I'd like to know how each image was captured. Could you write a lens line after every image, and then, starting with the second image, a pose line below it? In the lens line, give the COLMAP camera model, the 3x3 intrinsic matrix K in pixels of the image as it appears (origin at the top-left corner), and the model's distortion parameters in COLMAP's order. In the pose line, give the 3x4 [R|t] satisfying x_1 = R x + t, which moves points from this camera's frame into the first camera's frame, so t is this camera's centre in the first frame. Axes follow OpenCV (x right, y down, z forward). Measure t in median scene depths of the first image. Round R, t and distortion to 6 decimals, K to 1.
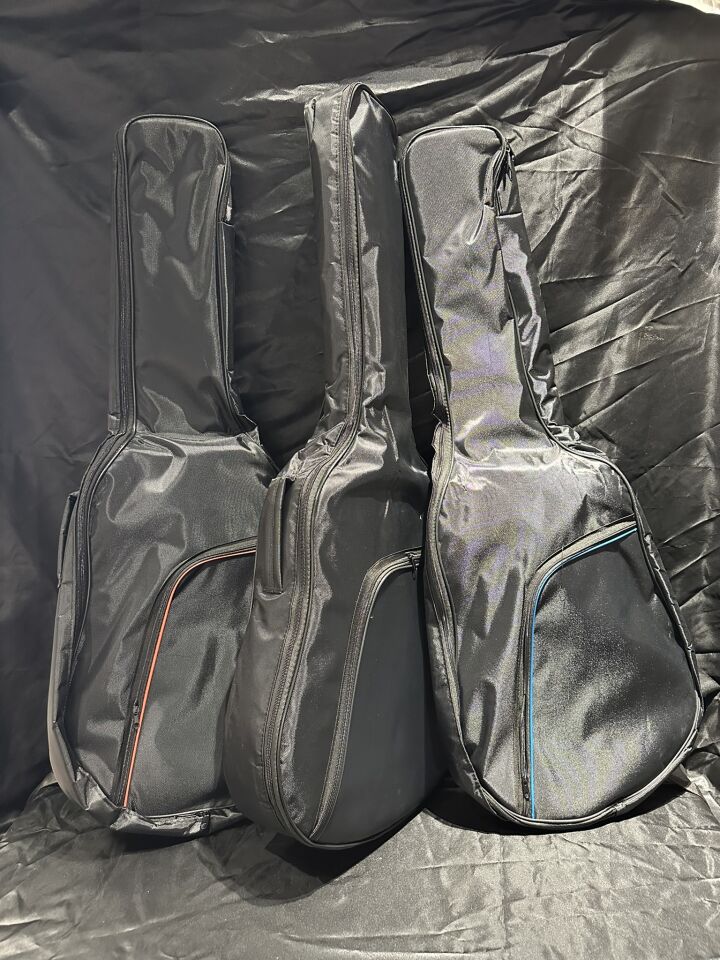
lens RADIAL K [[694.8, 0, 346.6], [0, 694.8, 482.8], [0, 0, 1]] dist [-0.008204, -0.019295]
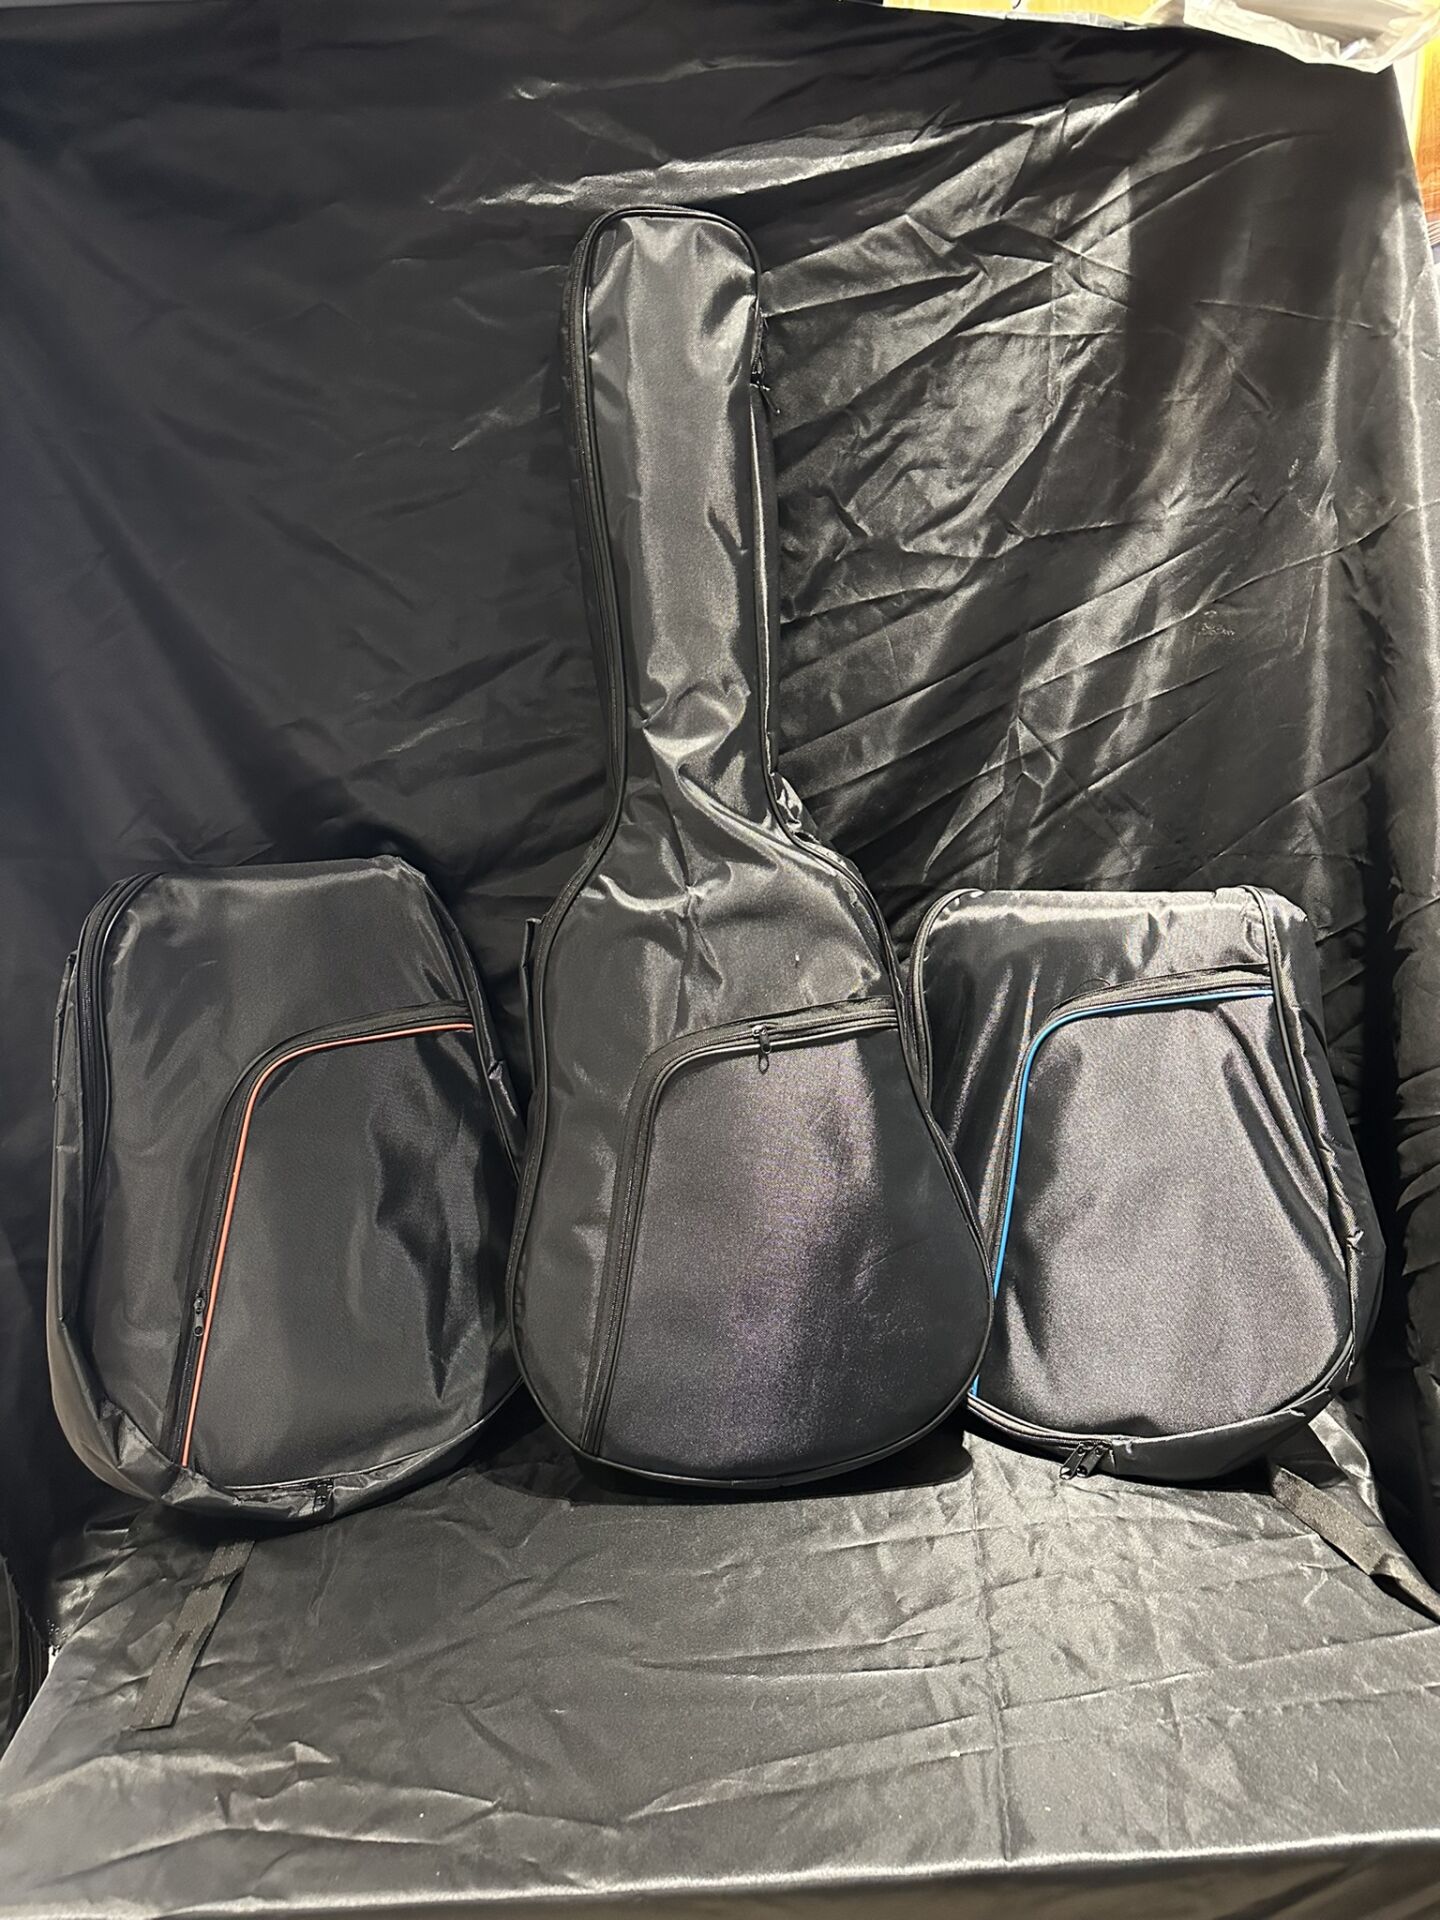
lens RADIAL K [[1389.6, 0, 710.3], [0, 1389.6, 955.7], [0, 0, 1]] dist [-0.008204, -0.019295]
pose [[0.997332, -0.034096, 0.064554, -0.059148], [0.029140, 0.996666, 0.076212, -0.042909], [-0.066937, -0.074127, 0.995000, -0.133103]]
